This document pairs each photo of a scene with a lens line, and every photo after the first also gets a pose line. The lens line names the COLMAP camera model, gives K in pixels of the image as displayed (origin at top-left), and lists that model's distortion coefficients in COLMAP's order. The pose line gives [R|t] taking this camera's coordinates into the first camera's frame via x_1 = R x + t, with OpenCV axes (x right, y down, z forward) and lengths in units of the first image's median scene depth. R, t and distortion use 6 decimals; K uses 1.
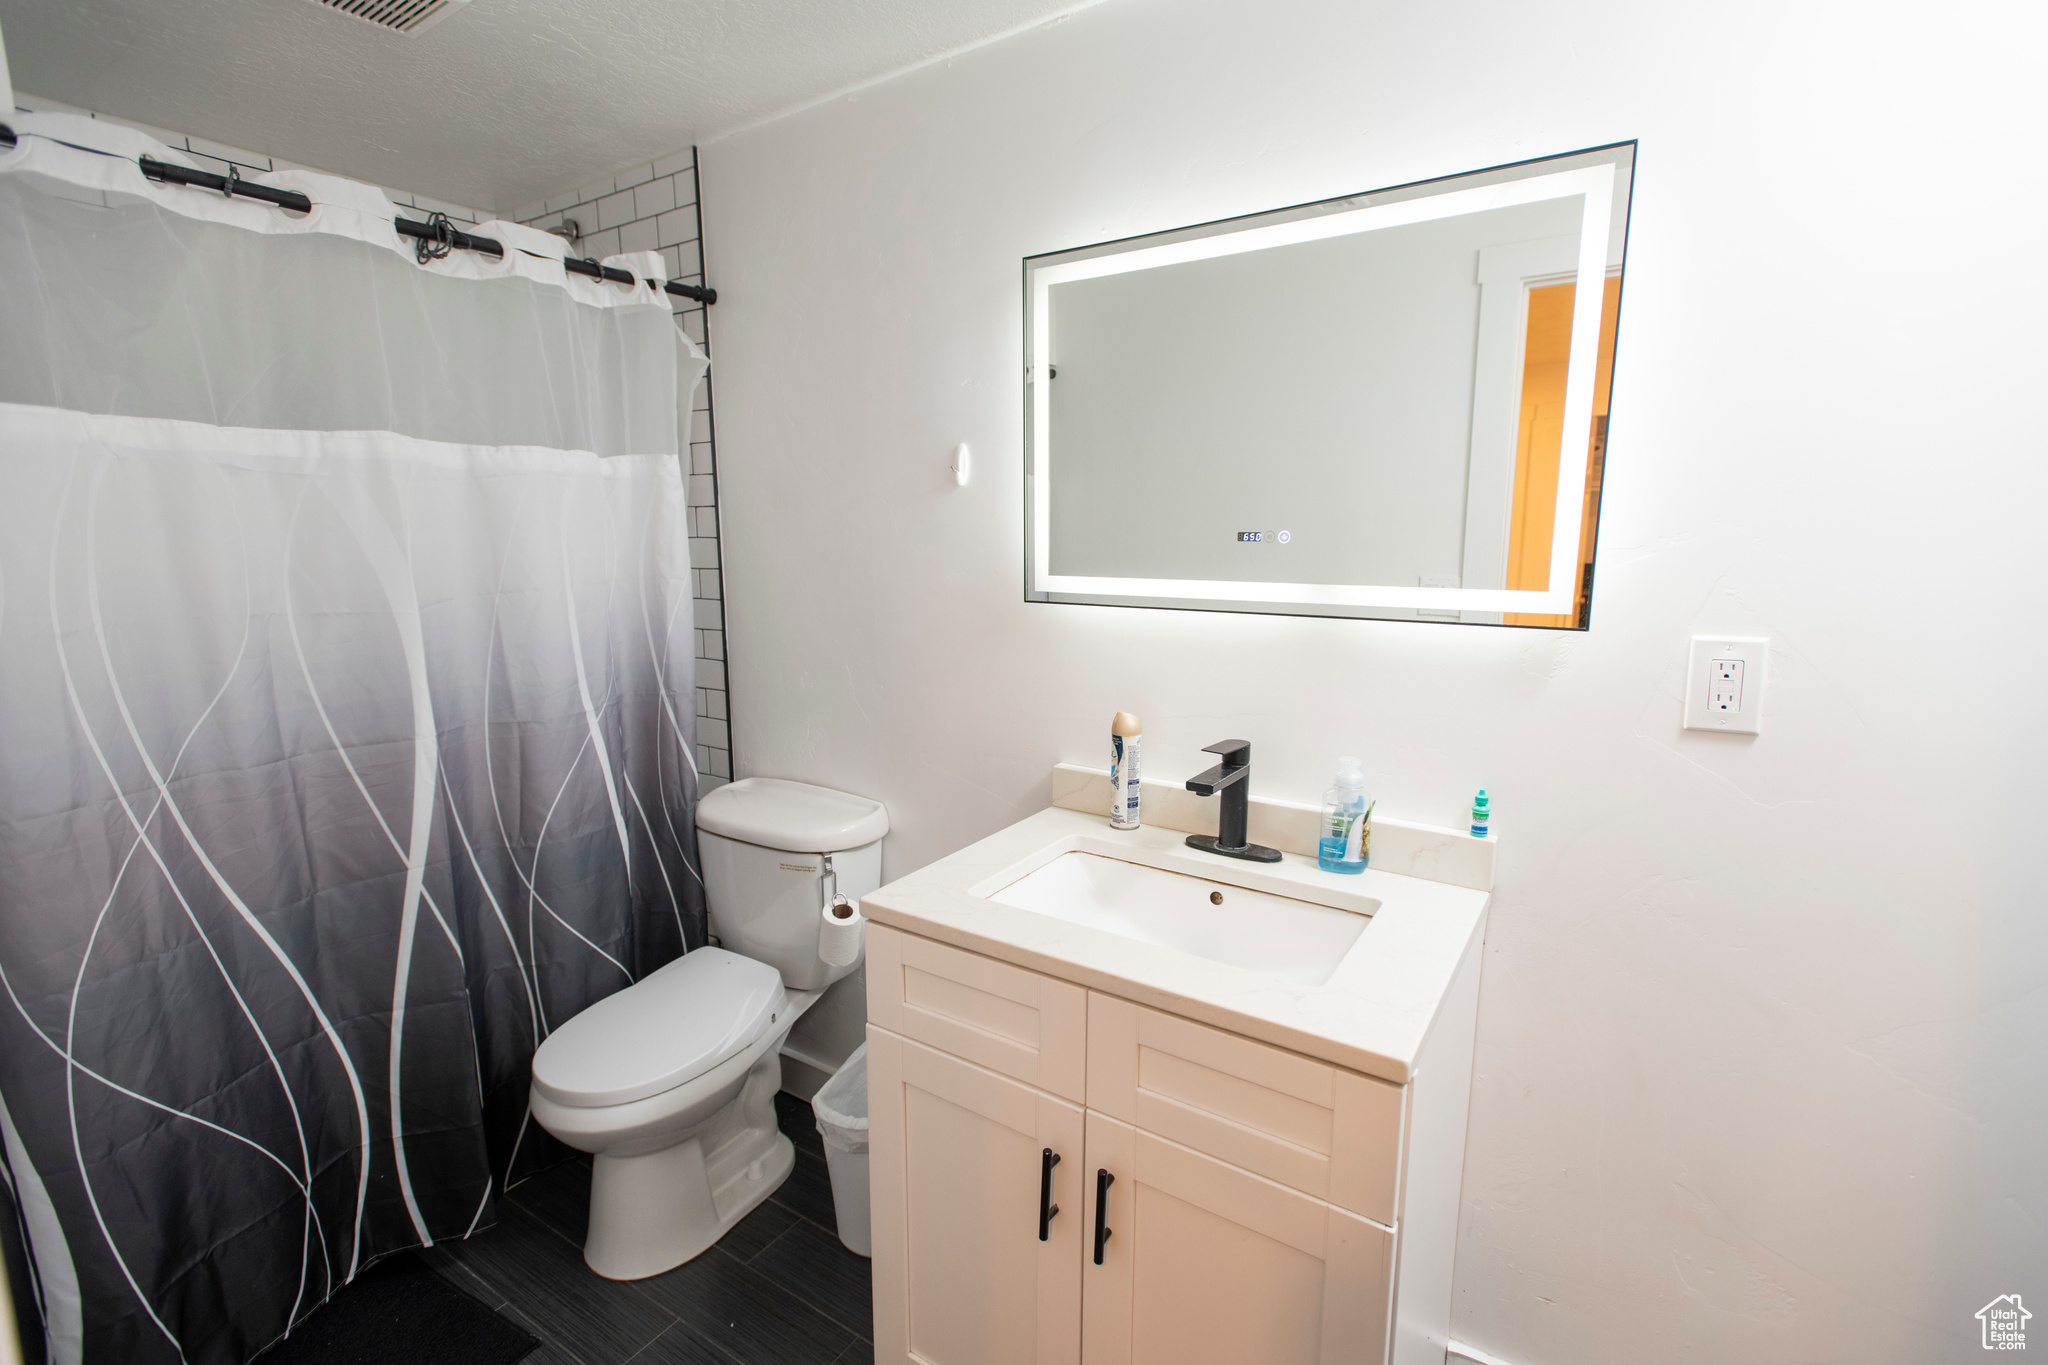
lens RADIAL K [[1023.6, 0, 990.8], [0, 1023.6, 685.6], [0, 0, 1]] dist [0.012292, -0.001996]
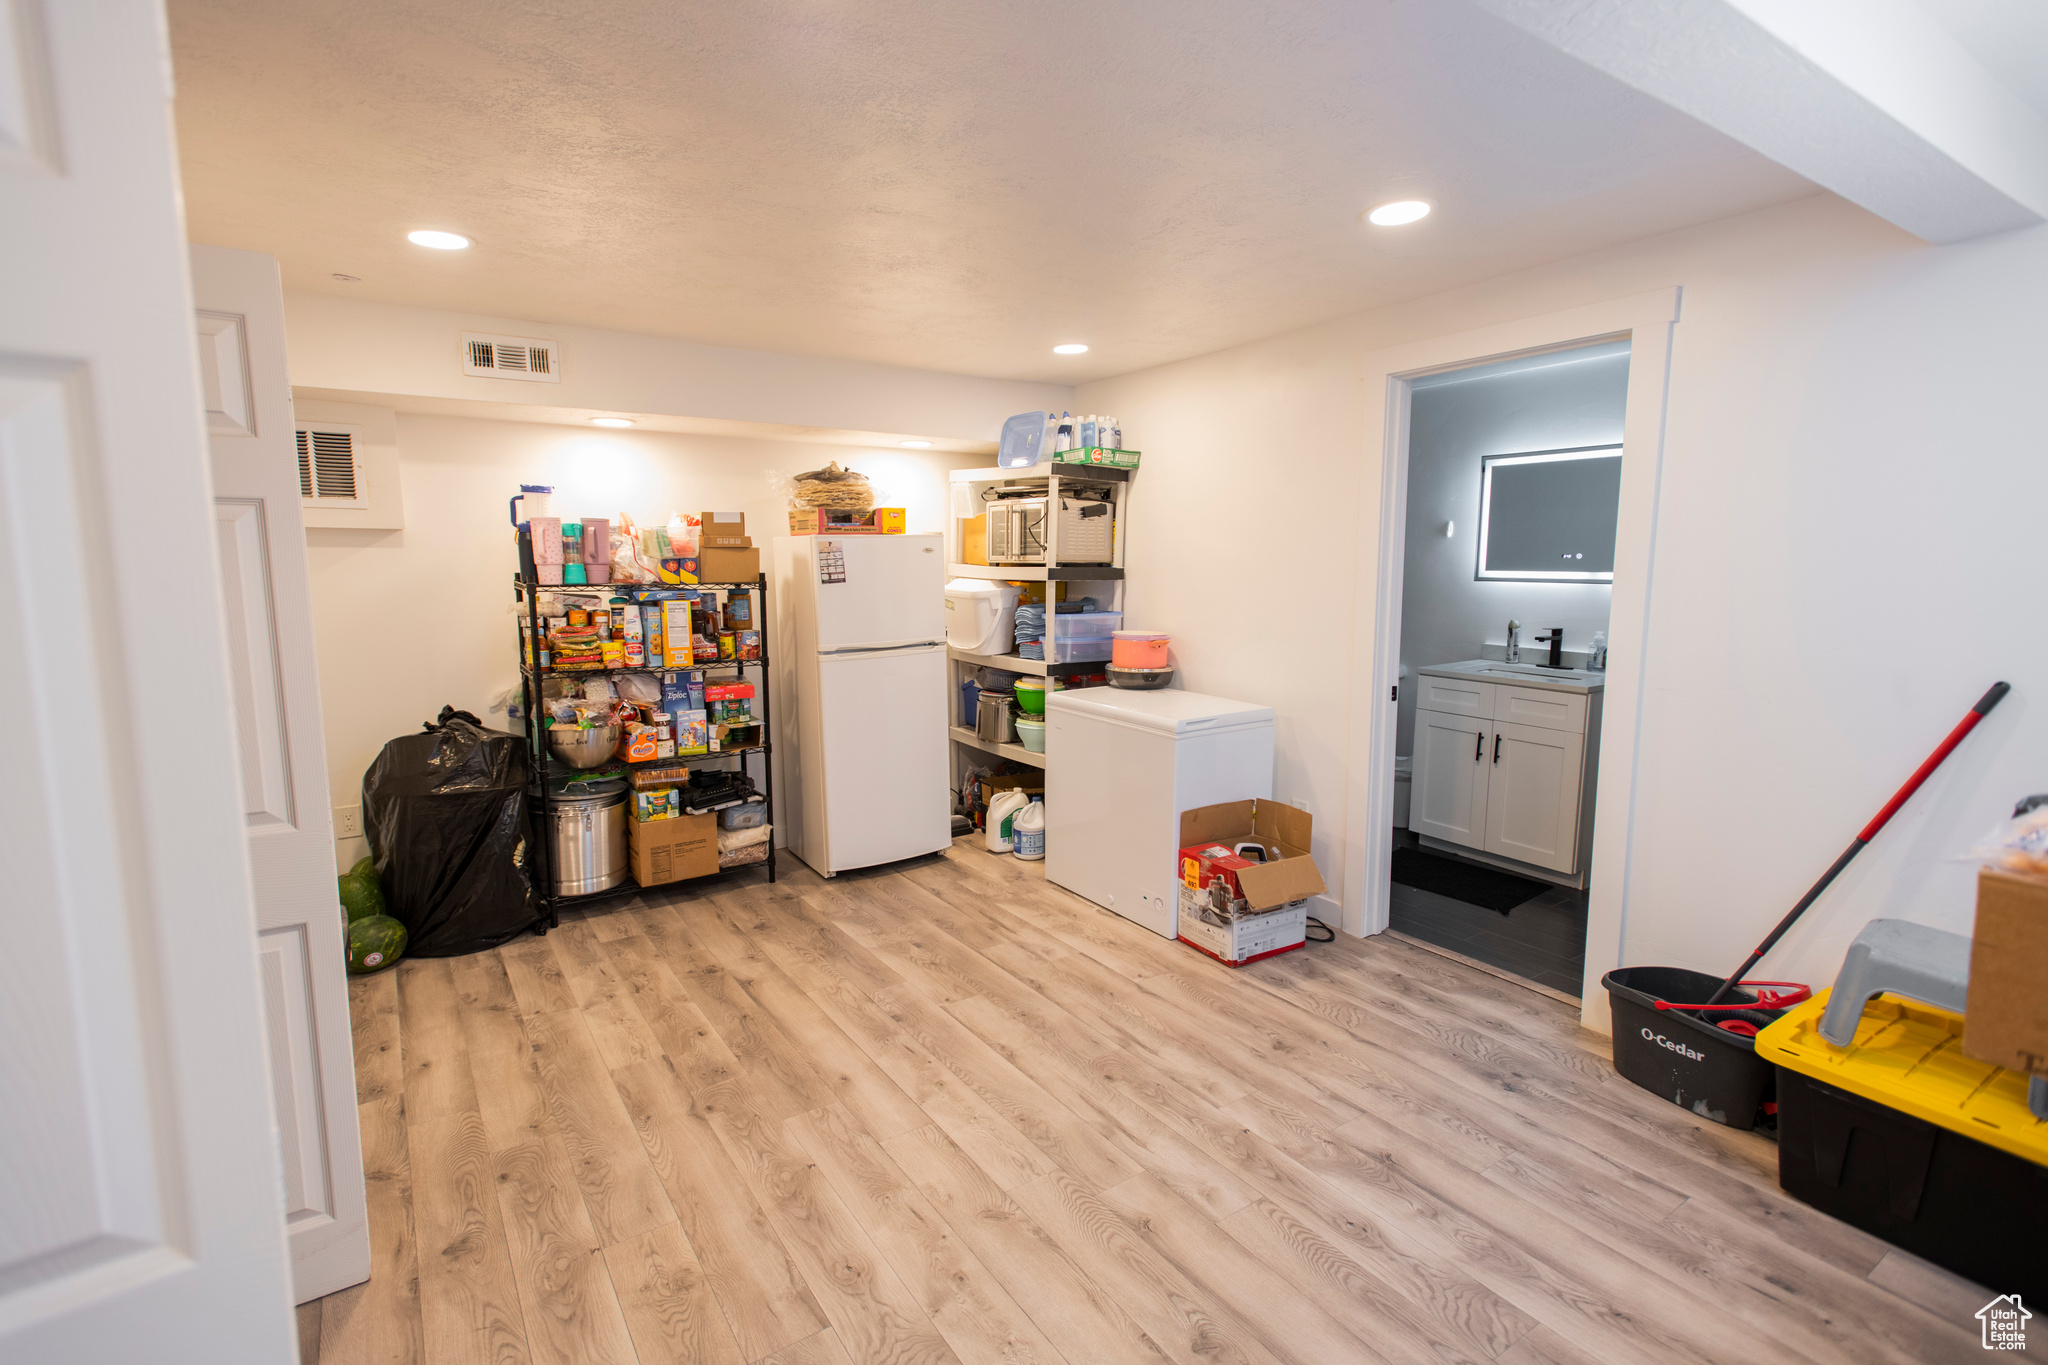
lens RADIAL K [[1023.6, 0, 990.8], [0, 1023.6, 685.6], [0, 0, 1]] dist [0.012292, -0.001996]
pose [[0.933282, 0.050792, -0.355535, -0.191391], [-0.064952, 0.997496, -0.027996, 0.371803], [0.353222, 0.049221, 0.934244, -2.063363]]
